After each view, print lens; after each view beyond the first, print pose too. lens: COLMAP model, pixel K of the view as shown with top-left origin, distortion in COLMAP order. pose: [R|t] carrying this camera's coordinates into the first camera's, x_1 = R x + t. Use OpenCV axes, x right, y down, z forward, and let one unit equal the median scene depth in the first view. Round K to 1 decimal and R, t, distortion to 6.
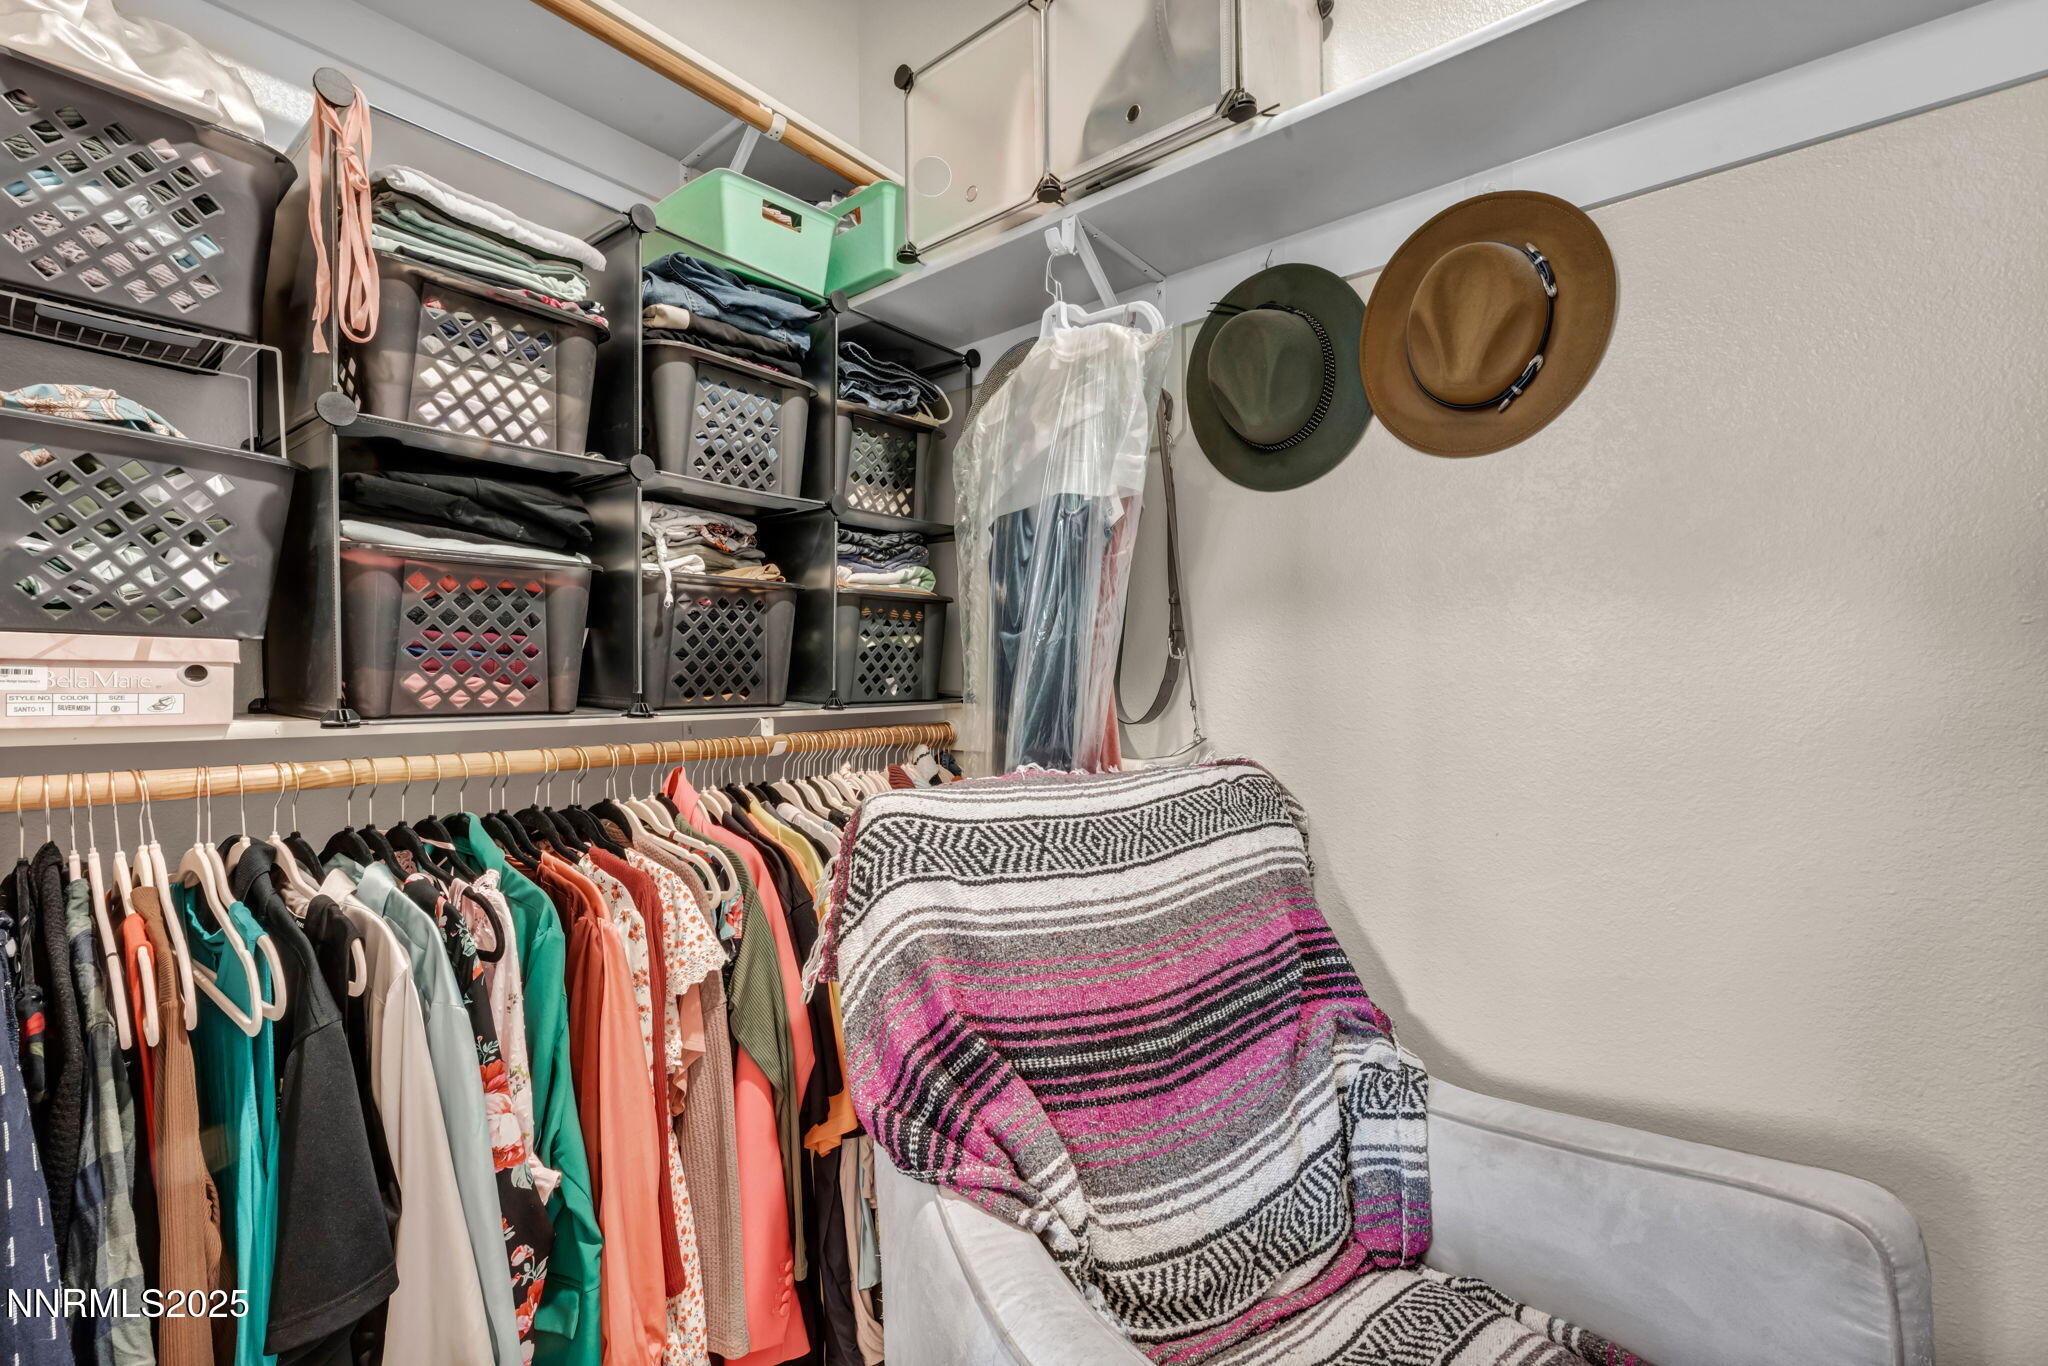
lens RADIAL K [[855.6, 0, 1020.9], [0, 855.6, 681.2], [0, 0, 1]] dist [-0.000494, -0.000019]
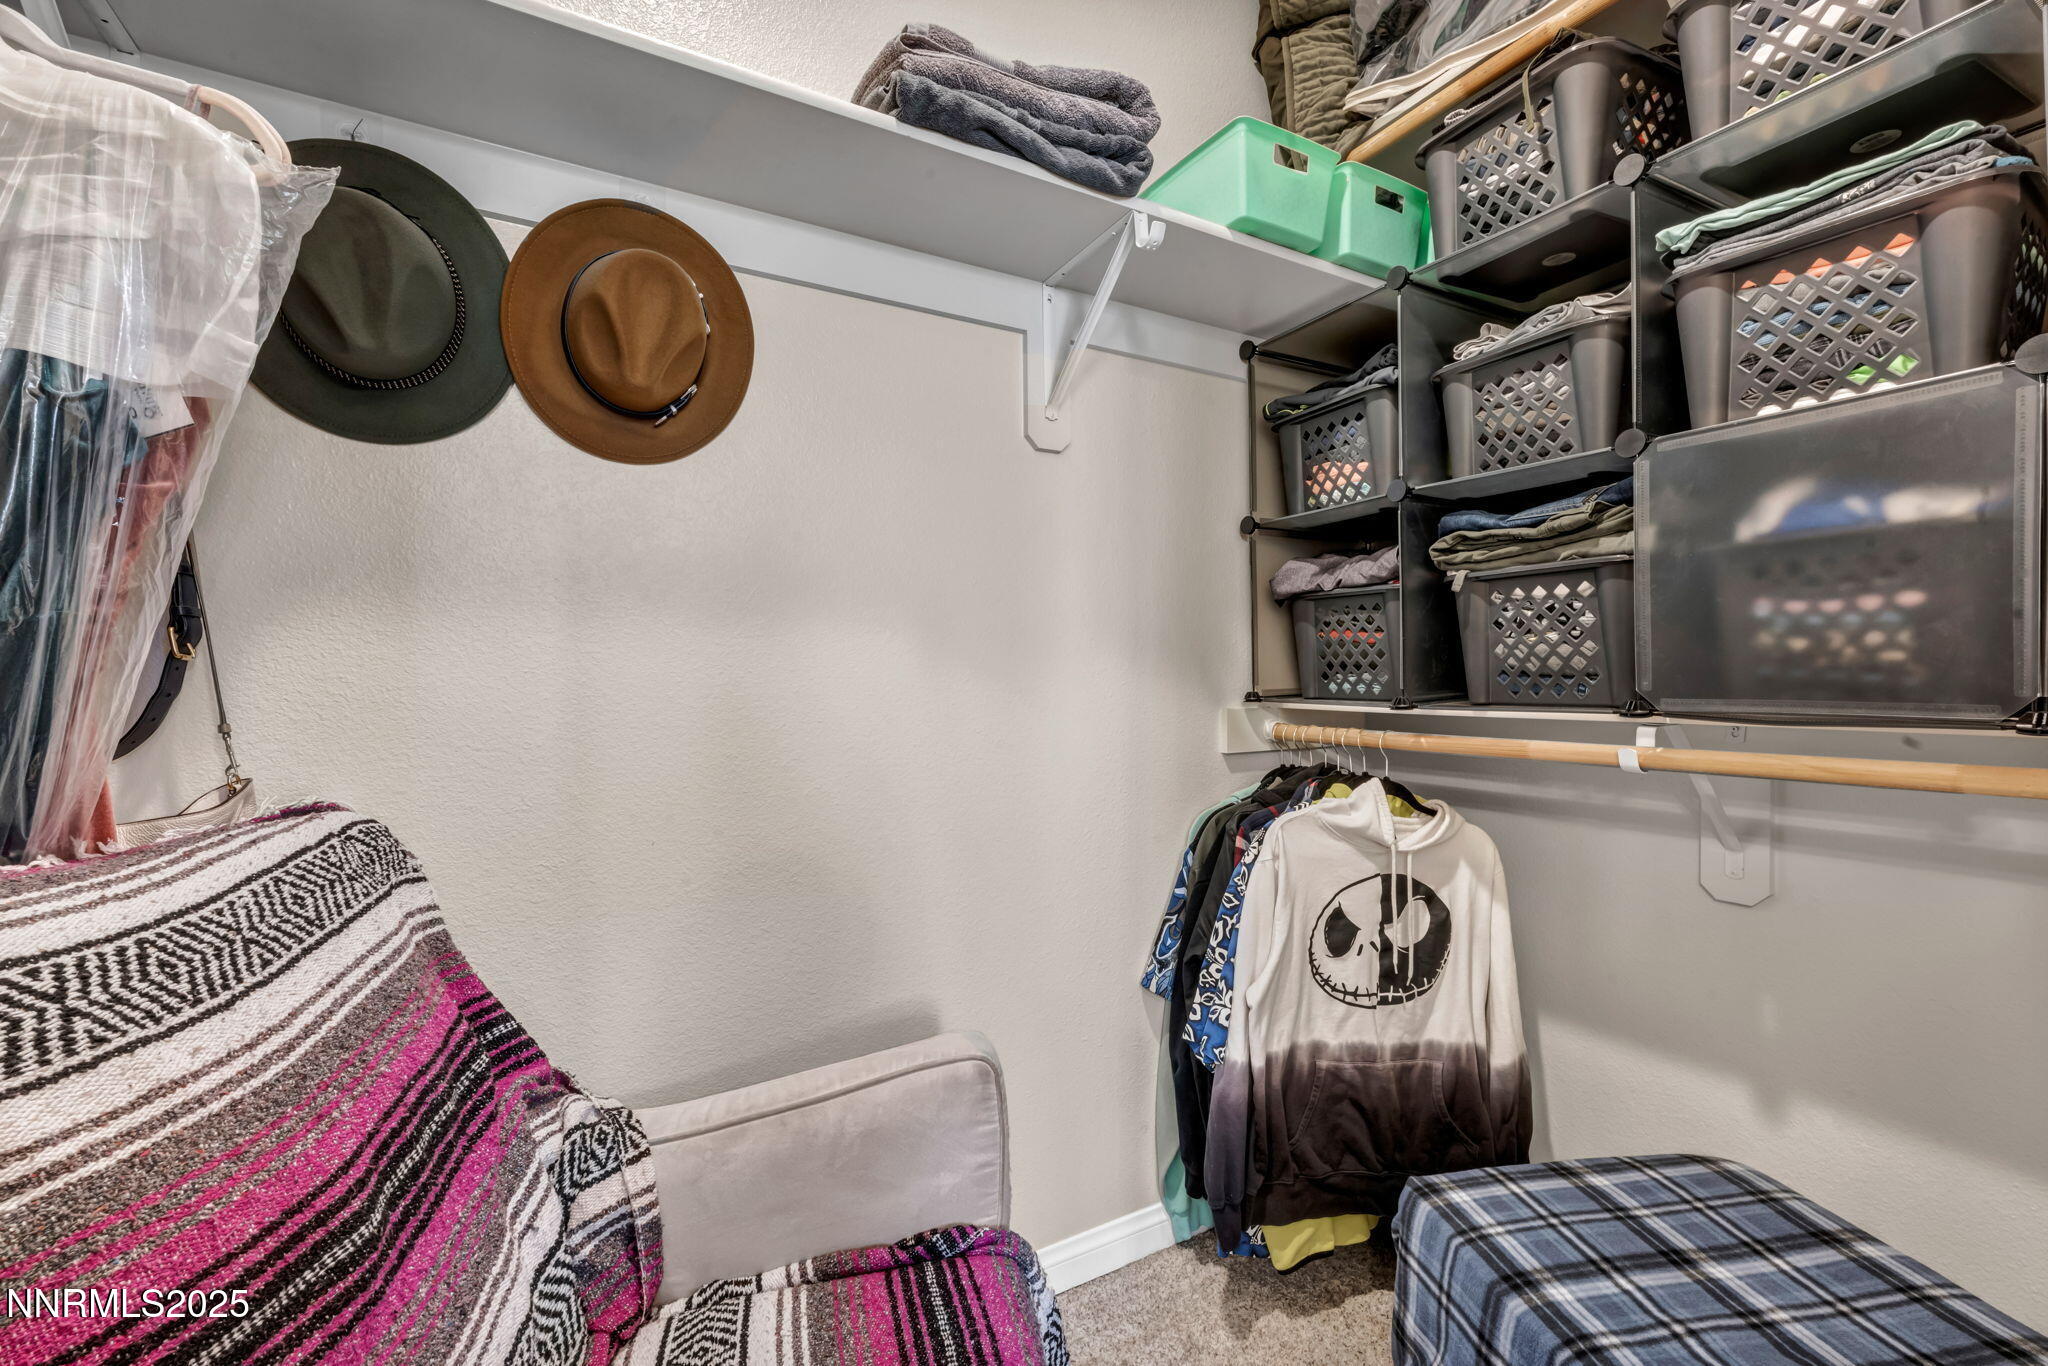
lens RADIAL K [[855.6, 0, 1020.9], [0, 855.6, 681.2], [0, 0, 1]] dist [-0.000494, -0.000019]
pose [[0.381552, 0.002913, 0.924343, -0.234646], [0.004785, 0.999975, -0.005127, -0.005606], [-0.924335, 0.006379, 0.381529, 0.238091]]
